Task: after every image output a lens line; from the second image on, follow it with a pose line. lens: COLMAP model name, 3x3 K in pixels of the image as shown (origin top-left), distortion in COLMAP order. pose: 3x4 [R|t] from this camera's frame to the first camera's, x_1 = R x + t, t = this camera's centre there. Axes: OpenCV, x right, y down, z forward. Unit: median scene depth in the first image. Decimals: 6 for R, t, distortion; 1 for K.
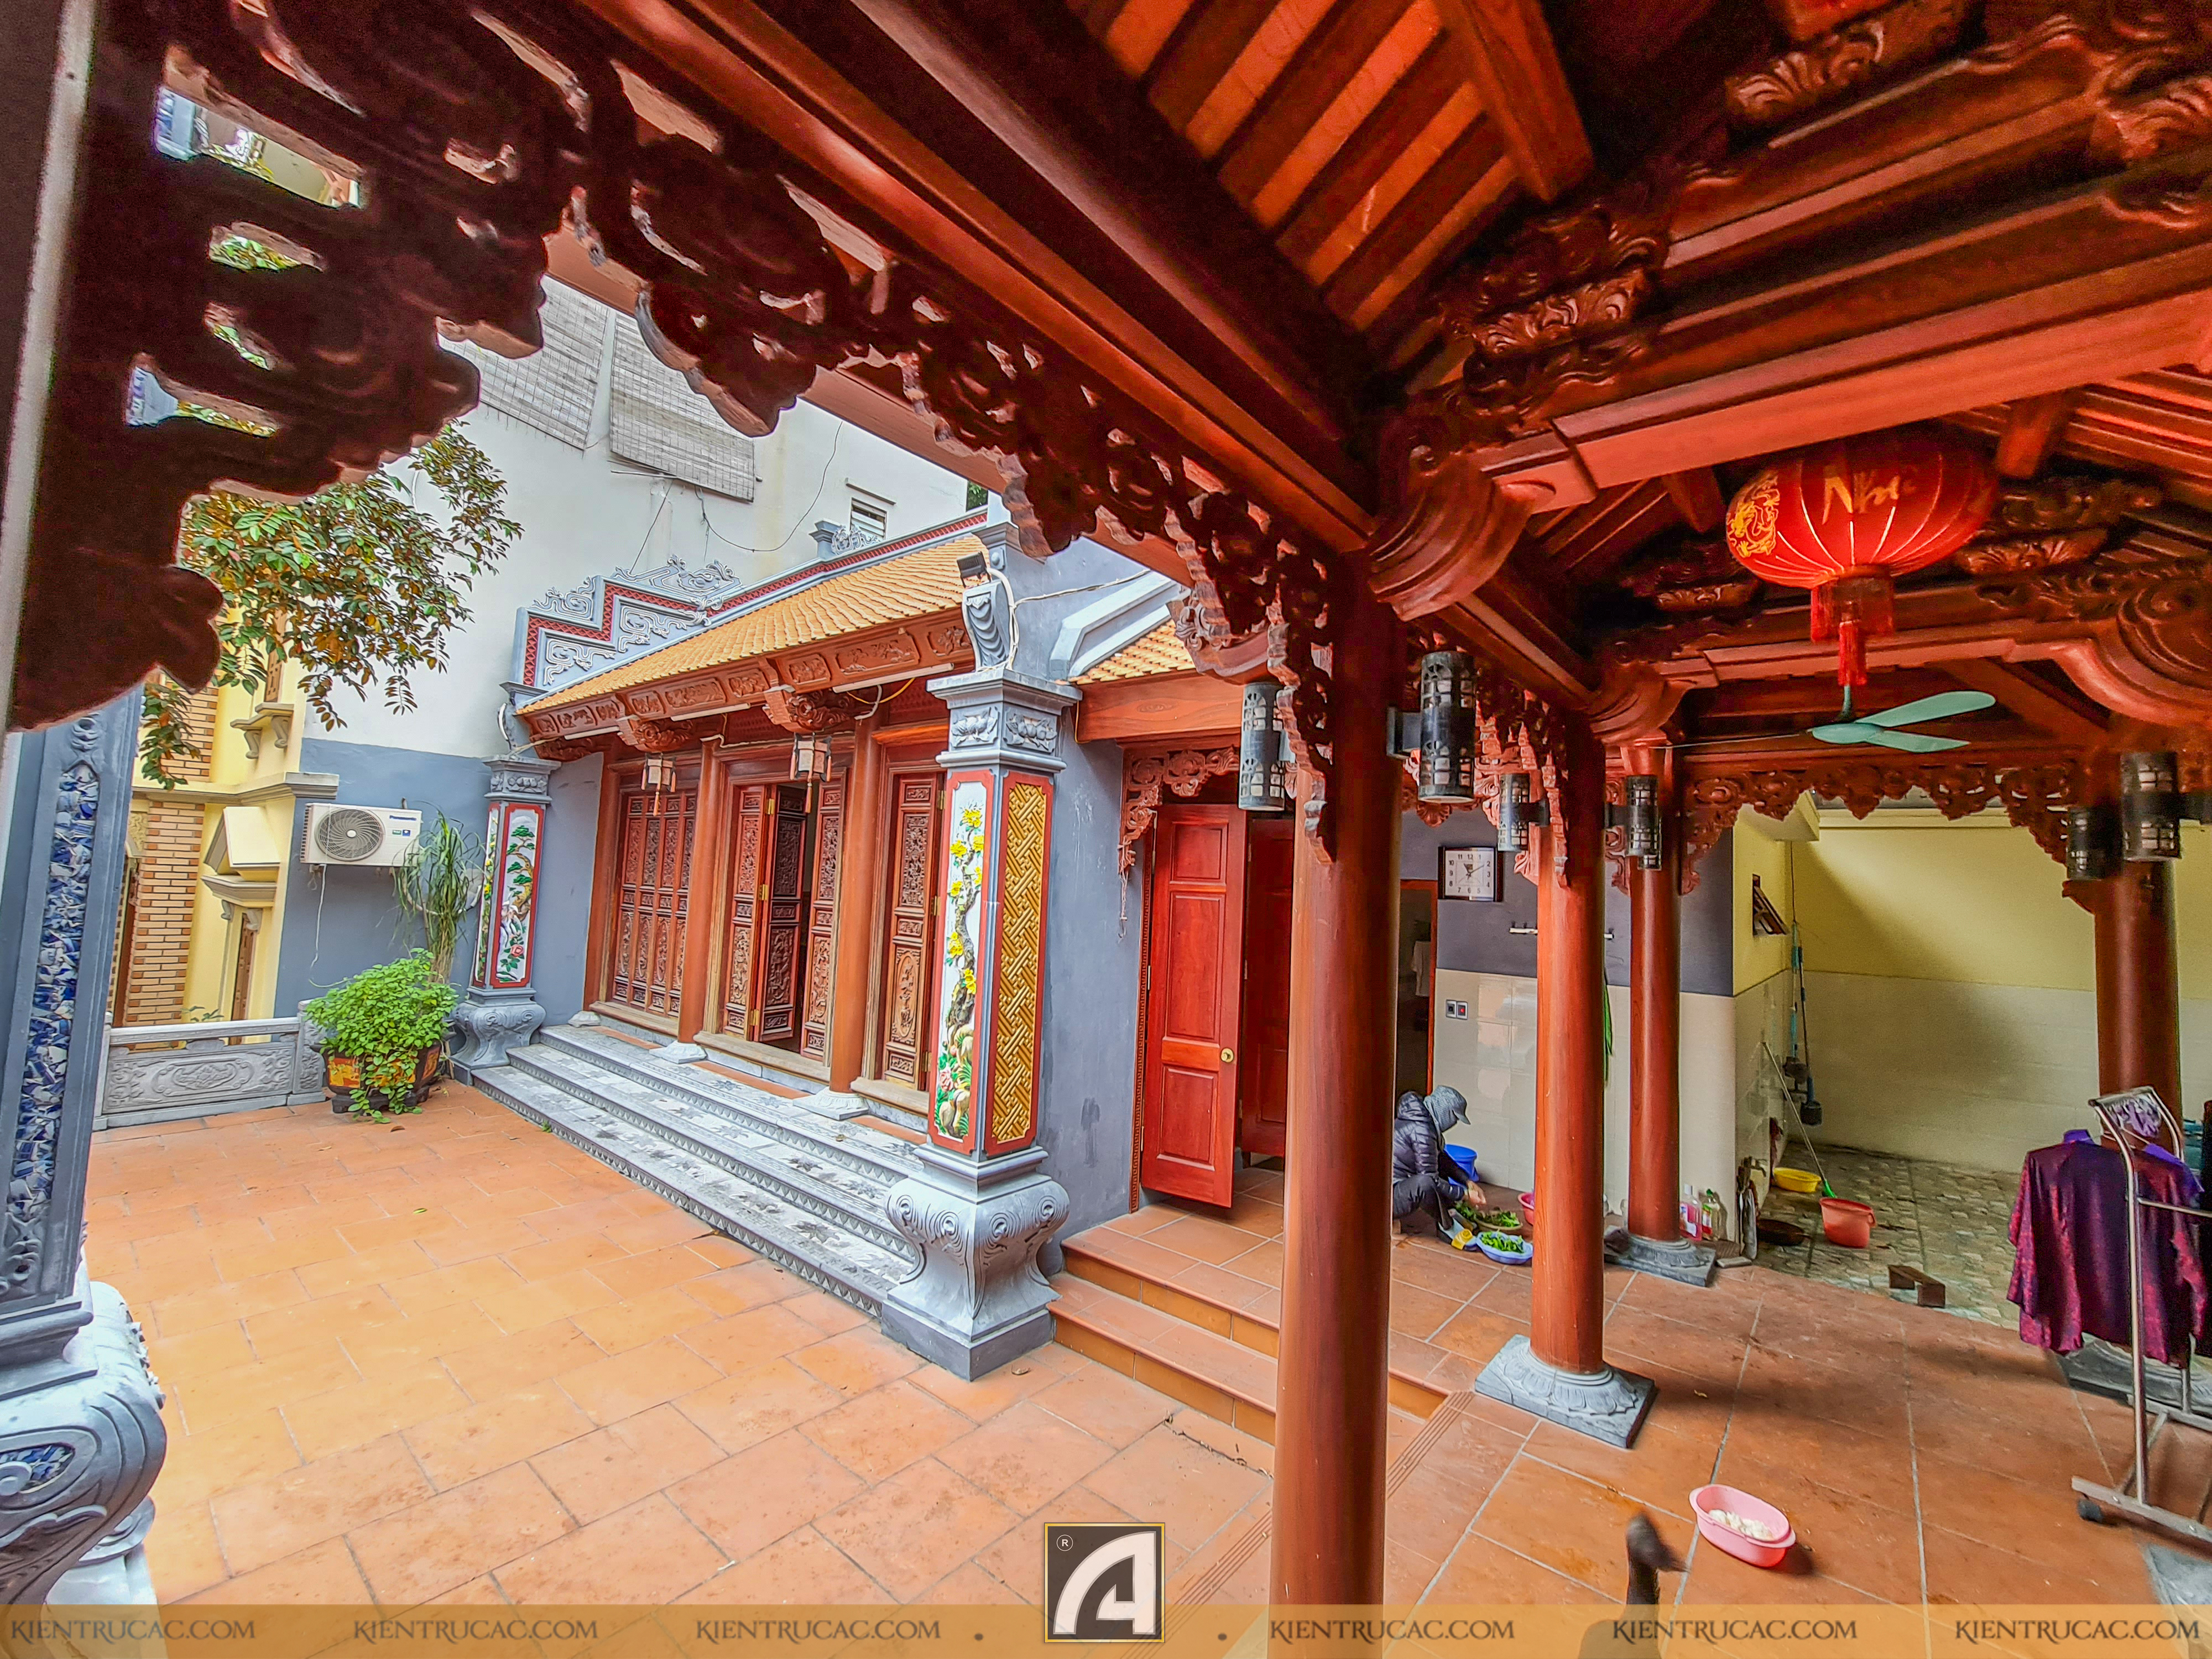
lens RADIAL K [[904.4, 0, 1113.6], [0, 904.4, 824.1], [0, 0, 1]] dist [-0.008321, 0.003152]
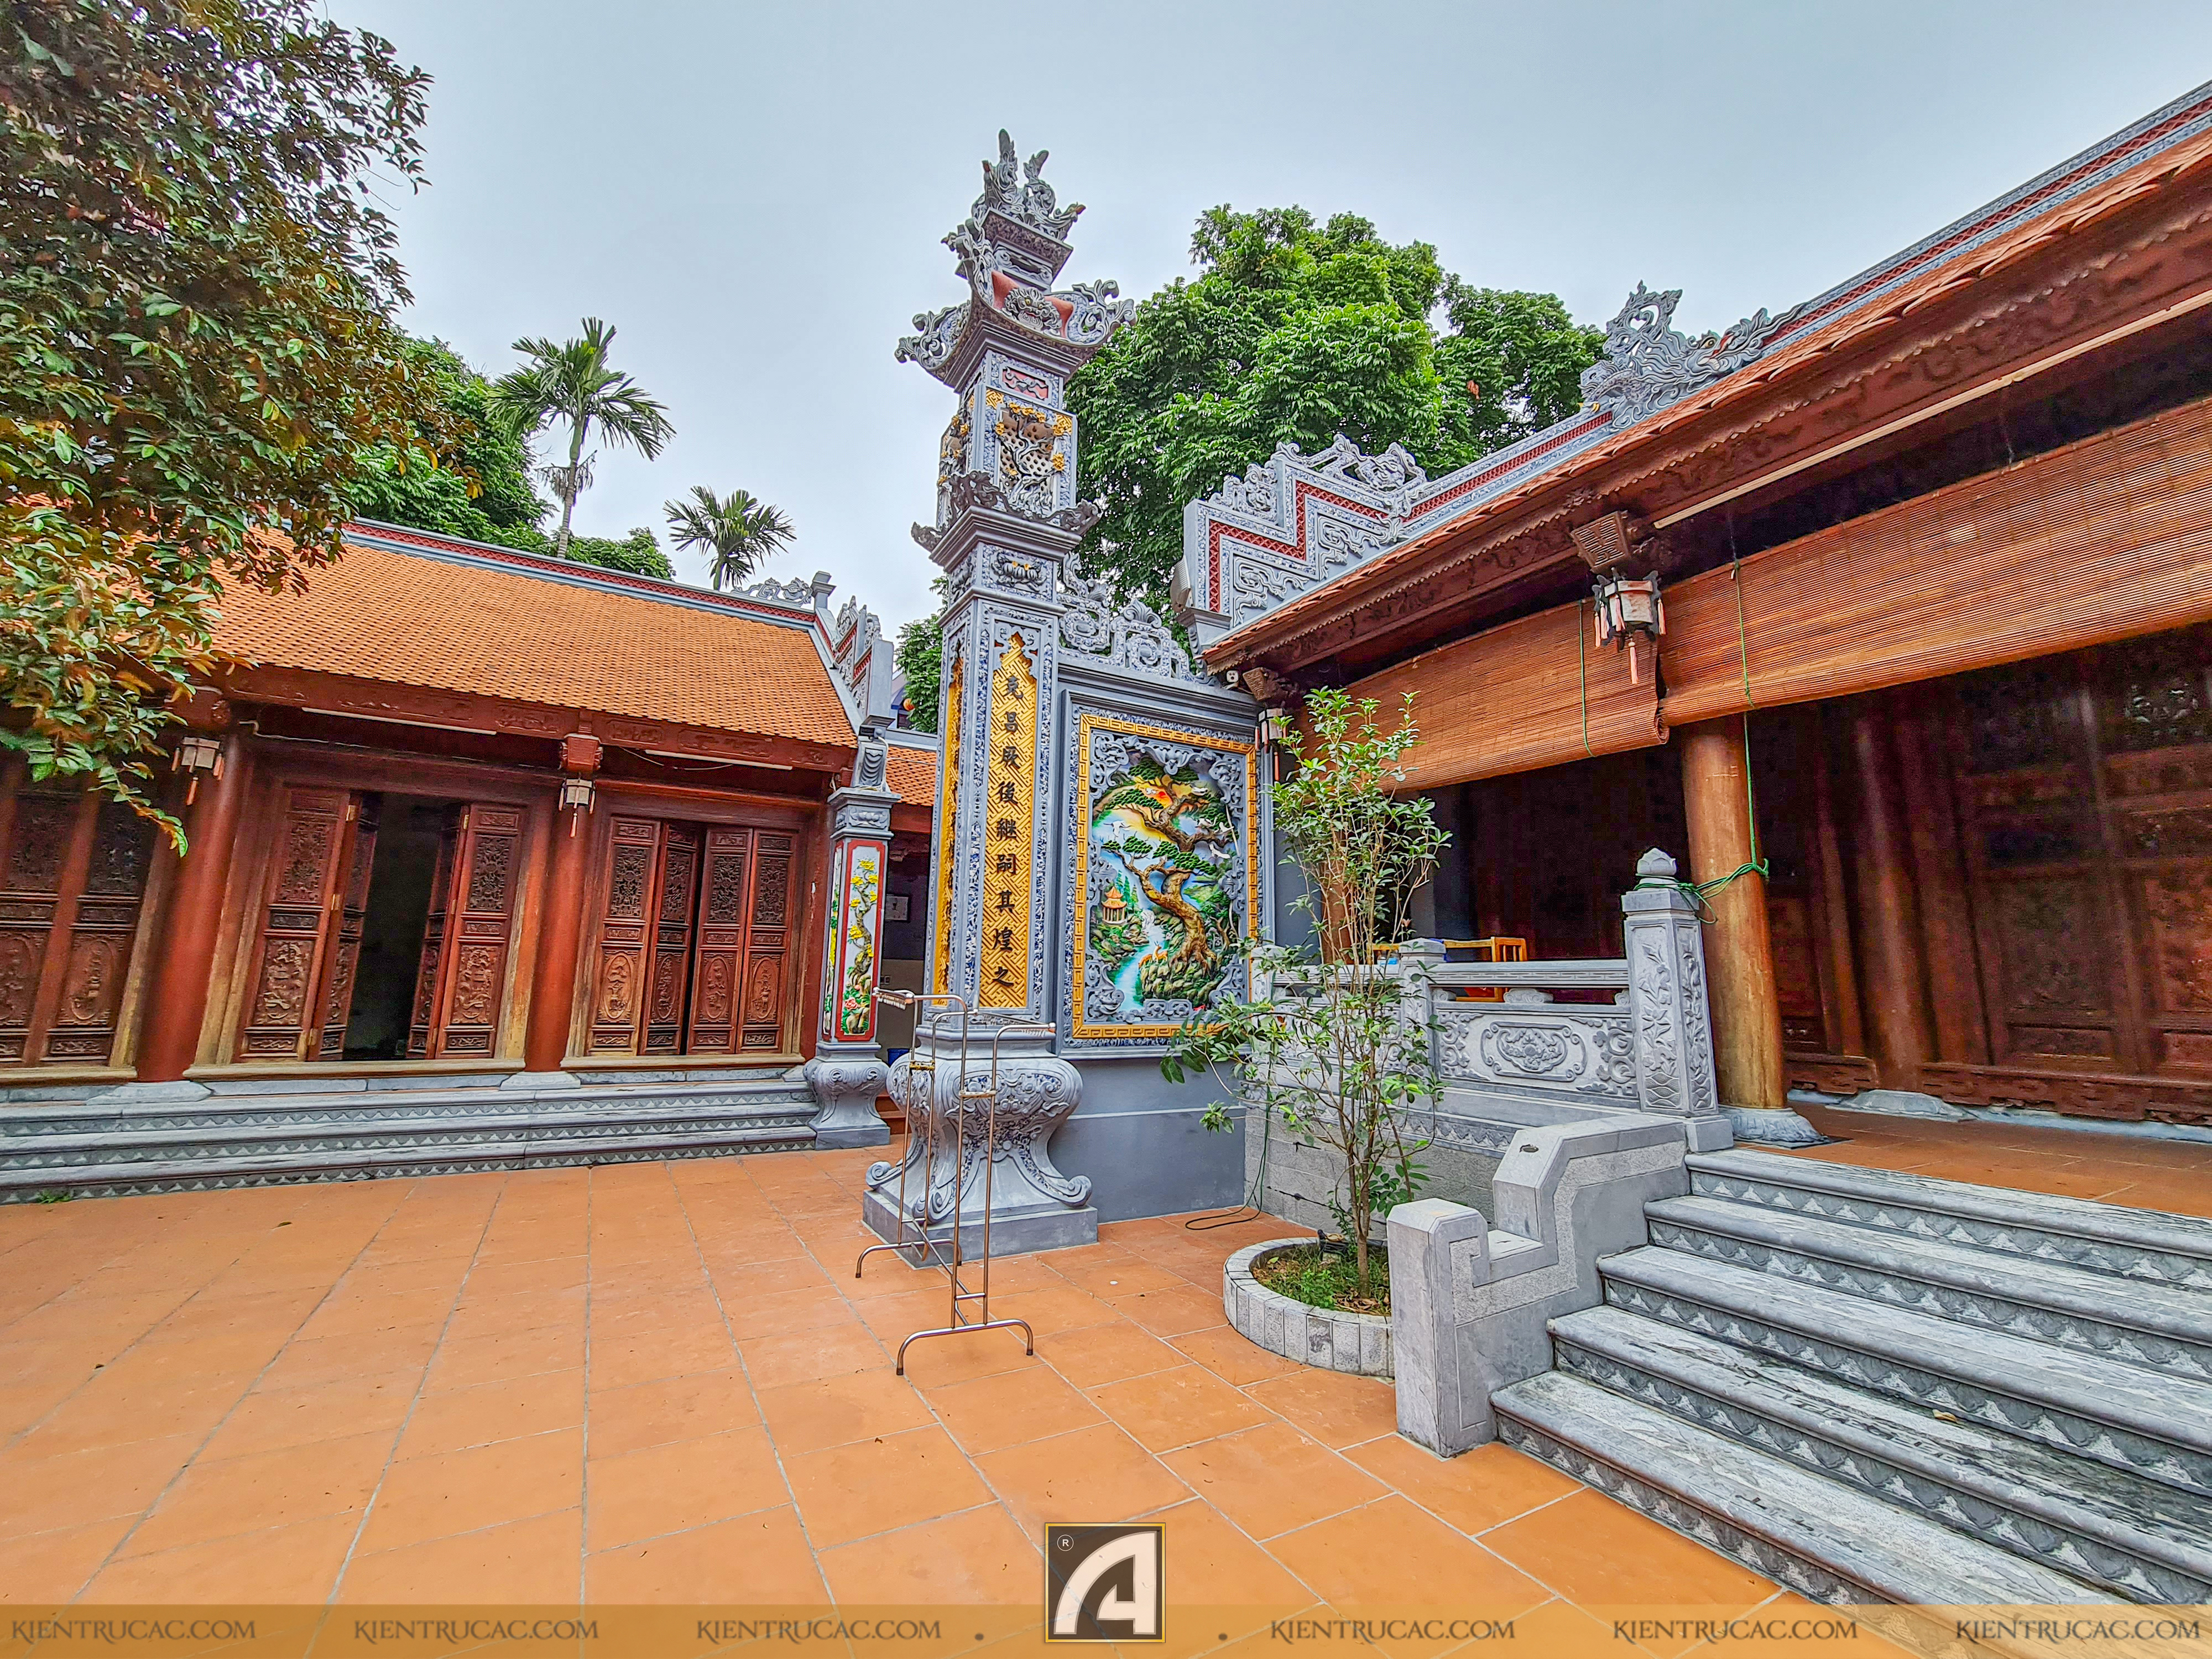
lens RADIAL K [[904.4, 0, 1113.6], [0, 904.4, 824.1], [0, 0, 1]] dist [-0.008321, 0.003152]
pose [[0.371677, 0.125145, 0.919888, -1.252749], [-0.062808, 0.991992, -0.109577, 0.059530], [-0.926235, -0.017049, 0.376561, -0.144259]]
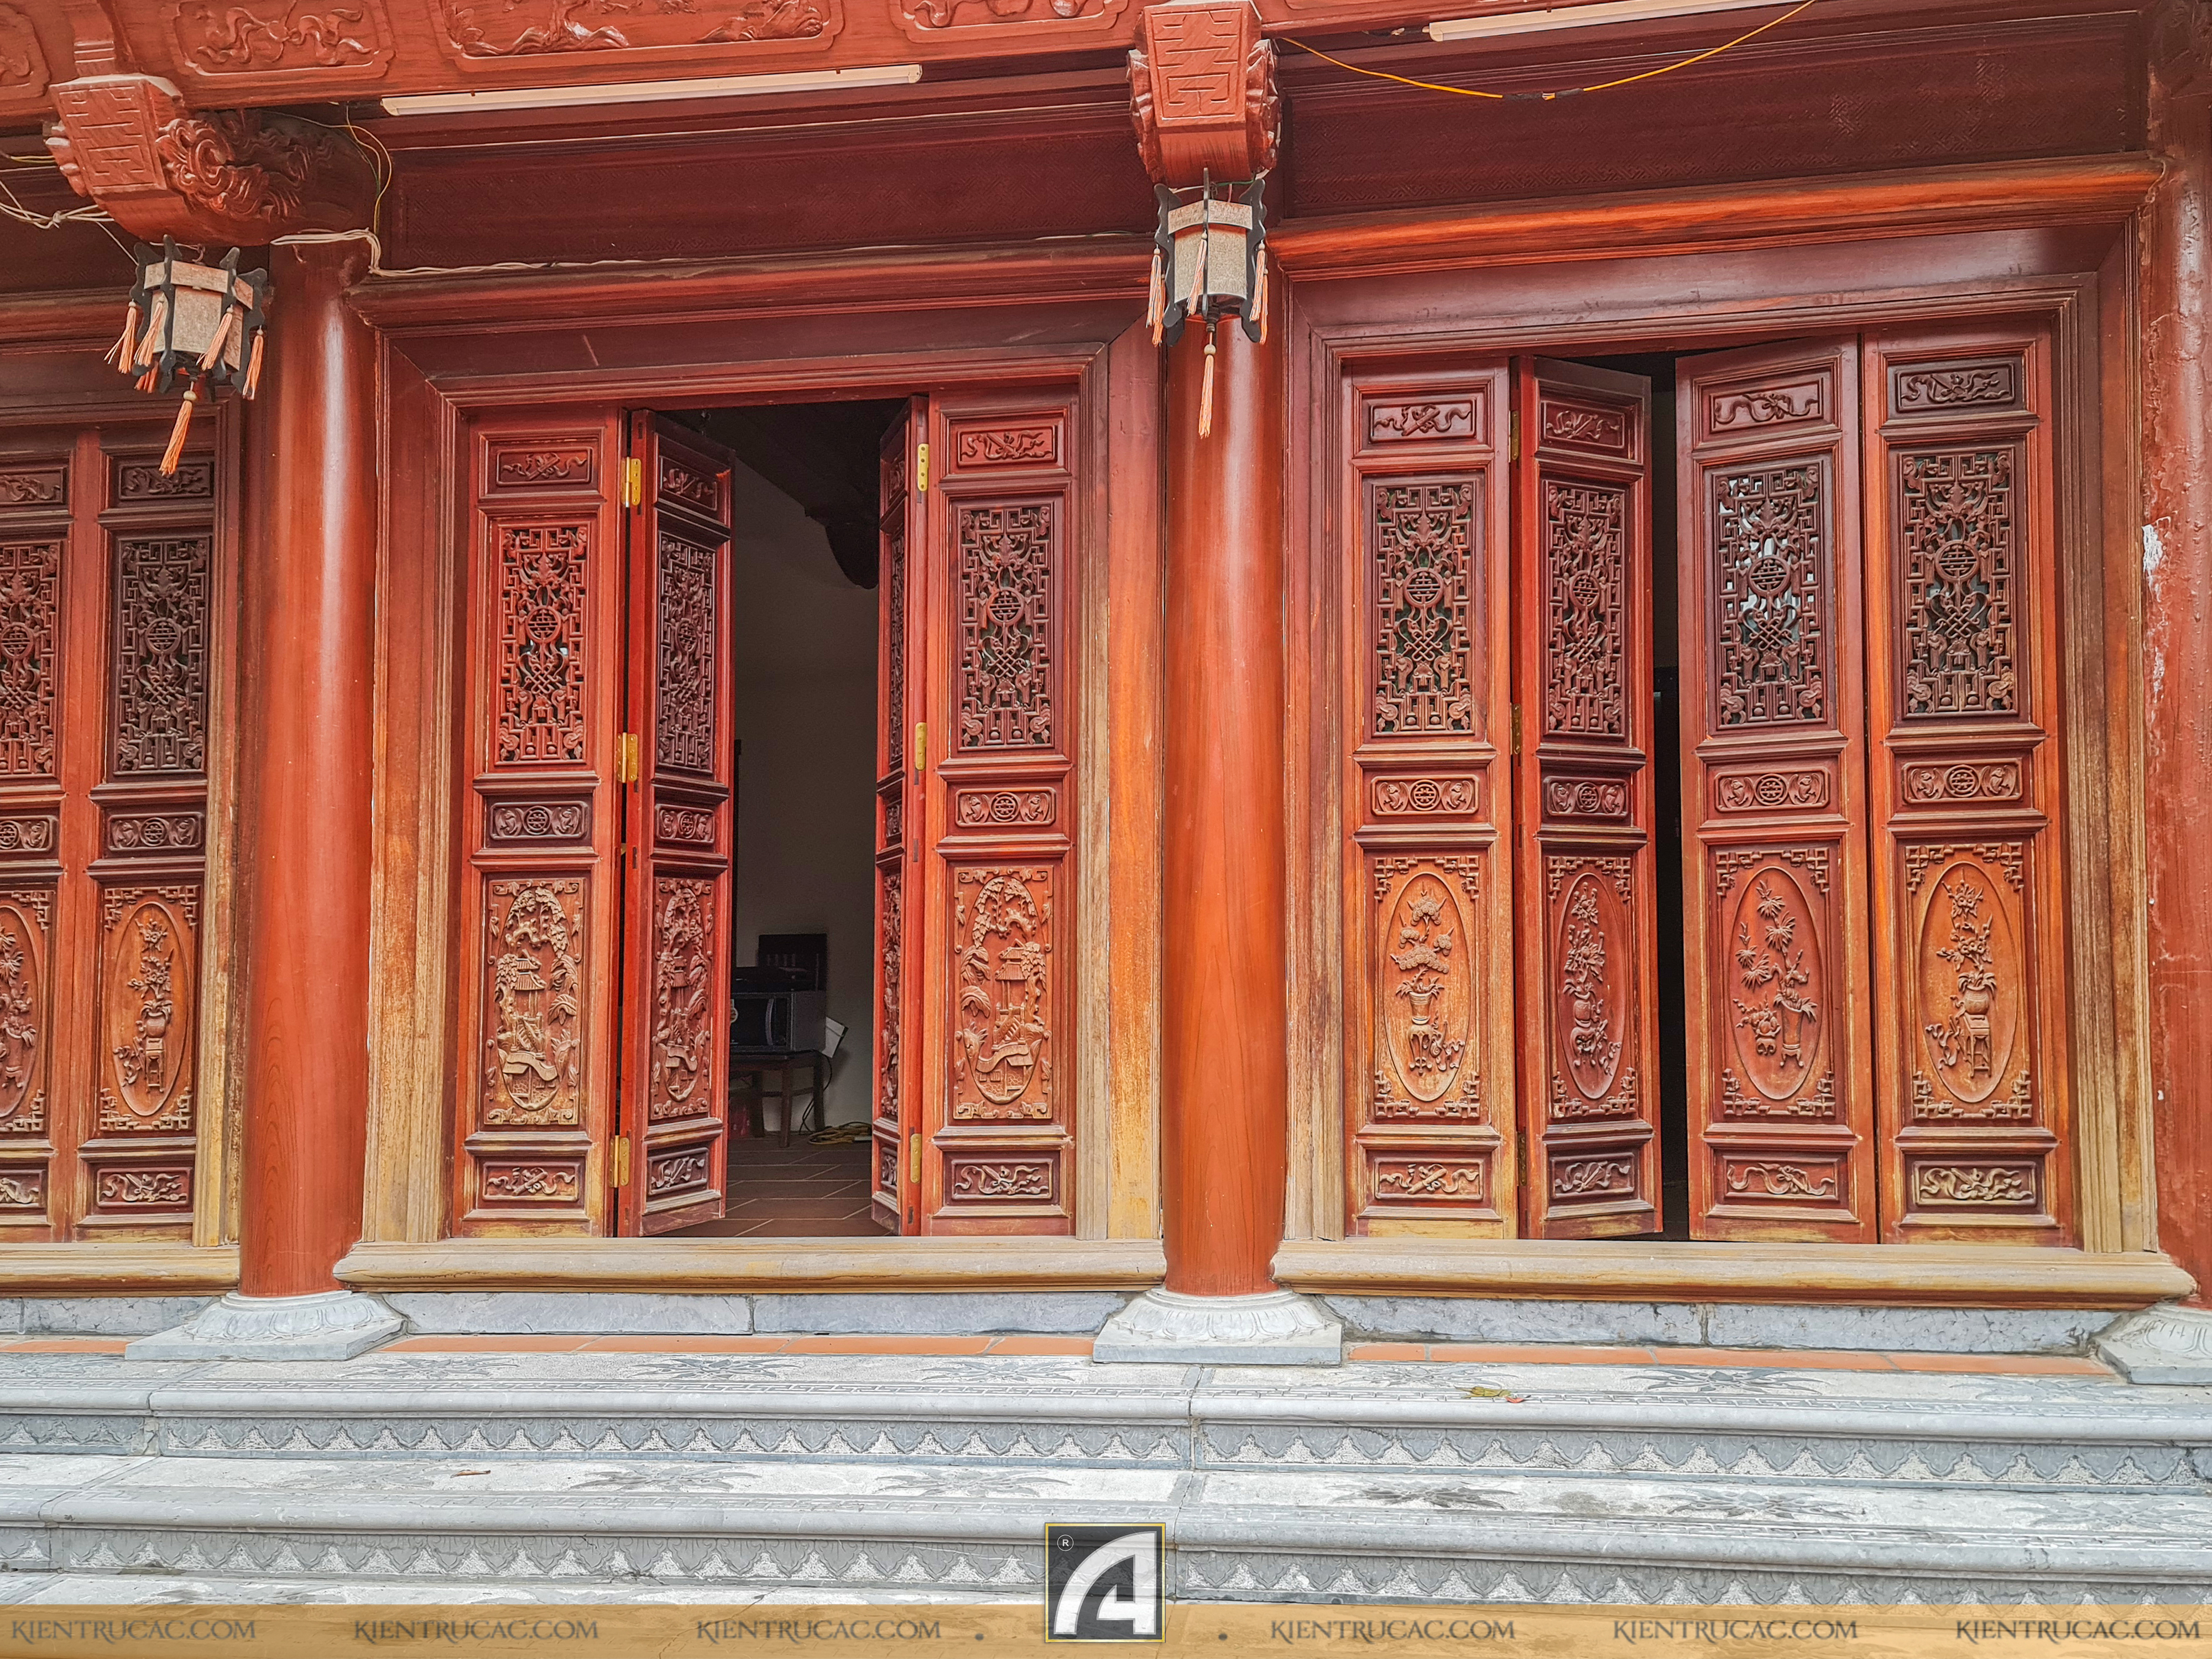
lens RADIAL K [[1727.9, 0, 1206.7], [0, 1727.9, 867.4], [0, 0, 1]] dist [0.077386, -0.050683]
pose [[0.840670, -0.033926, 0.540484, -0.709597], [0.018540, 0.999254, 0.033886, 0.125394], [-0.541230, -0.018466, 0.840672, 0.503946]]
